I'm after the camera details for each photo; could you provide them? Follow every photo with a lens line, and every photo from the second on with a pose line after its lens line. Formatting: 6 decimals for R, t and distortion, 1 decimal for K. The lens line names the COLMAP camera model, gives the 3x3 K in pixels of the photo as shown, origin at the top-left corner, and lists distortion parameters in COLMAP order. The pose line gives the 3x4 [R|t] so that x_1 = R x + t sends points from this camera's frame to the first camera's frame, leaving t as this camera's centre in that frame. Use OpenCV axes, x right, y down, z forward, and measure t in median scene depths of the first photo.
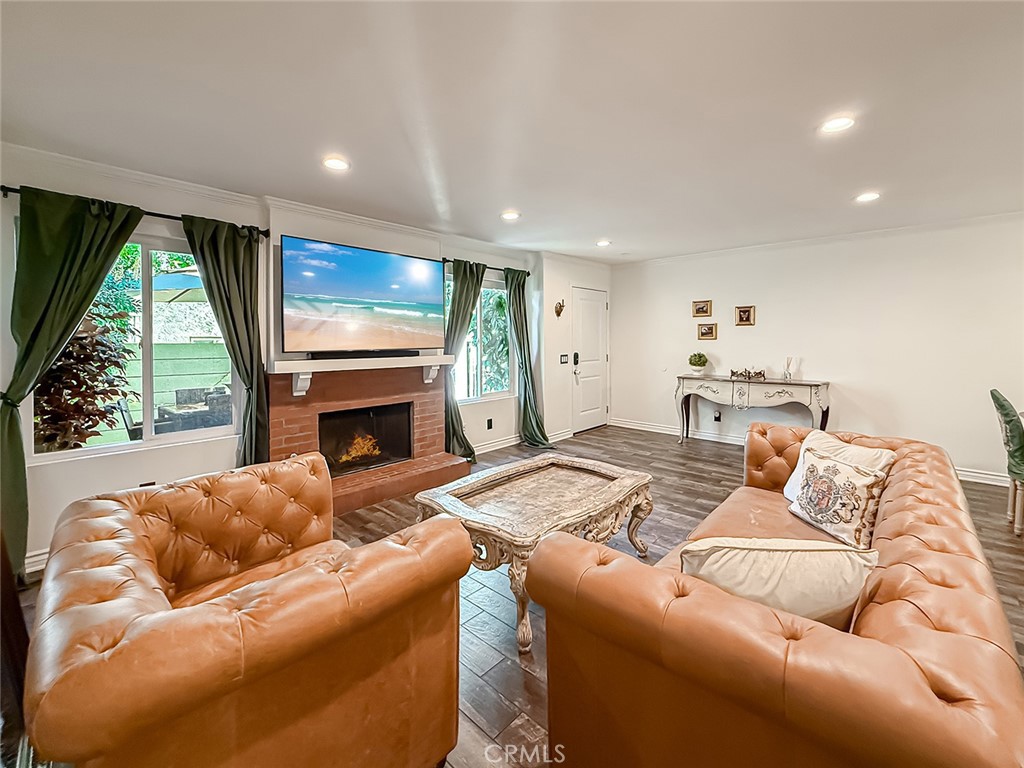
lens RADIAL K [[421.9, 0, 517.1], [0, 421.9, 350.7], [0, 0, 1]] dist [0.000309, -0.000085]
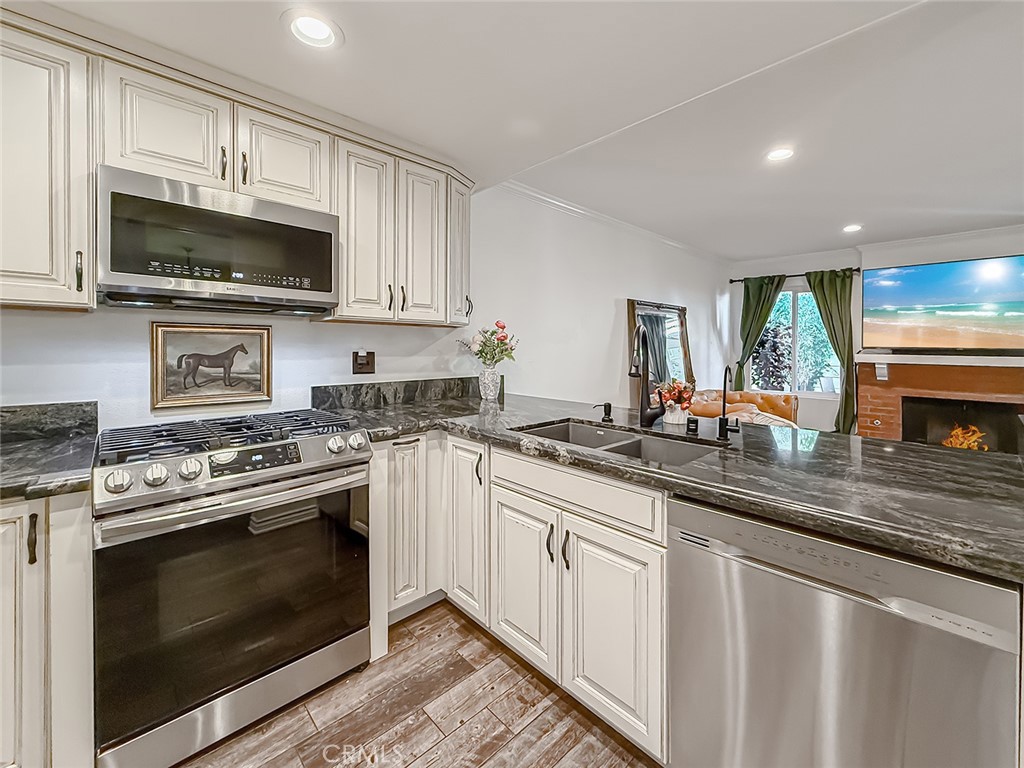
lens RADIAL K [[421.9, 0, 517.1], [0, 421.9, 350.7], [0, 0, 1]] dist [0.000309, -0.000085]
pose [[-0.062728, 0.023190, -0.997761, 0.838521], [-0.027915, 0.999298, 0.024981, 0.008464], [0.997640, 0.029420, -0.062036, -0.103576]]
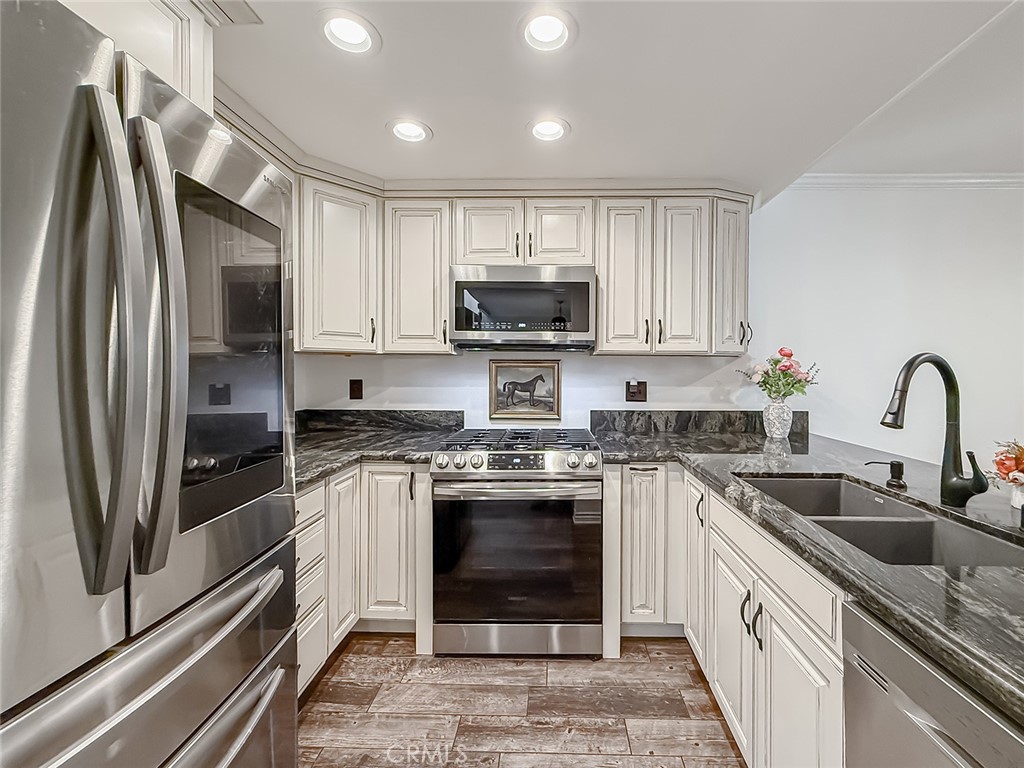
lens RADIAL K [[419.0, 0, 546.7], [0, 419.0, 373.6], [0, 0, 1]] dist [0.000006, -0.000006]
pose [[-0.745450, 0.016889, -0.666348, 0.792737], [-0.010514, 0.999257, 0.037089, -0.003666], [0.666479, 0.034654, -0.744718, 0.031589]]
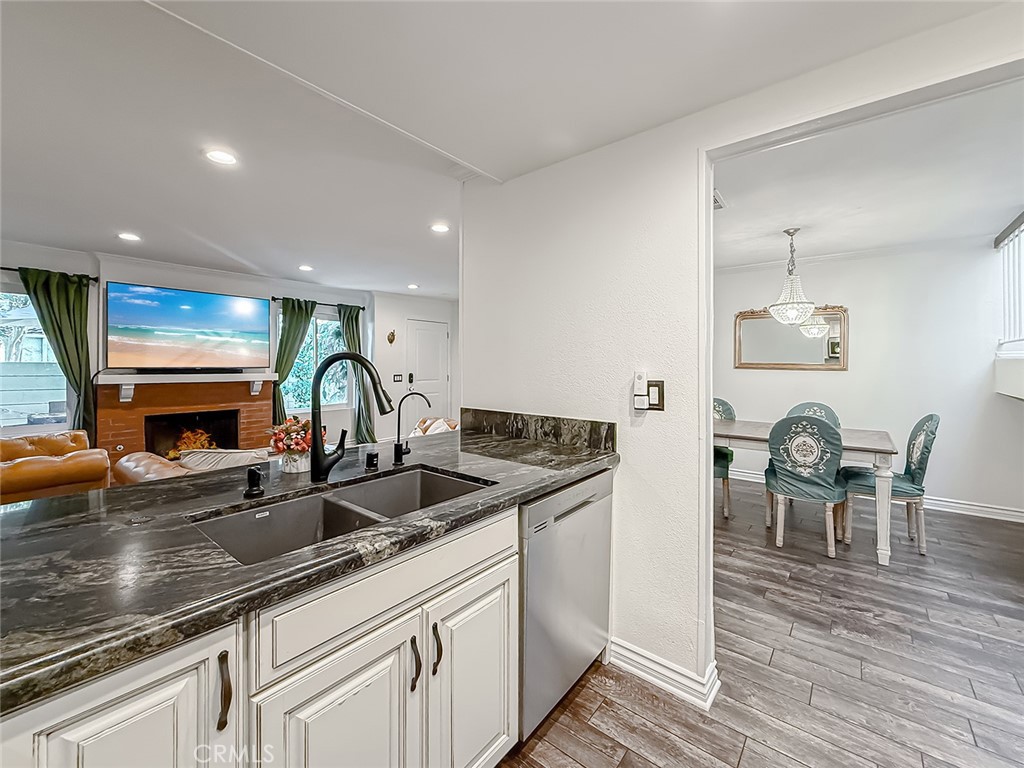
lens RADIAL K [[420.3, 0, 510.0], [0, 420.3, 363.5], [0, 0, 1]] dist [0.012339, 0.000041]
pose [[0.998519, 0.013752, 0.052636, 0.539368], [-0.012457, 0.999613, -0.024861, 0.005264], [-0.052958, 0.024169, 0.998304, -0.341845]]
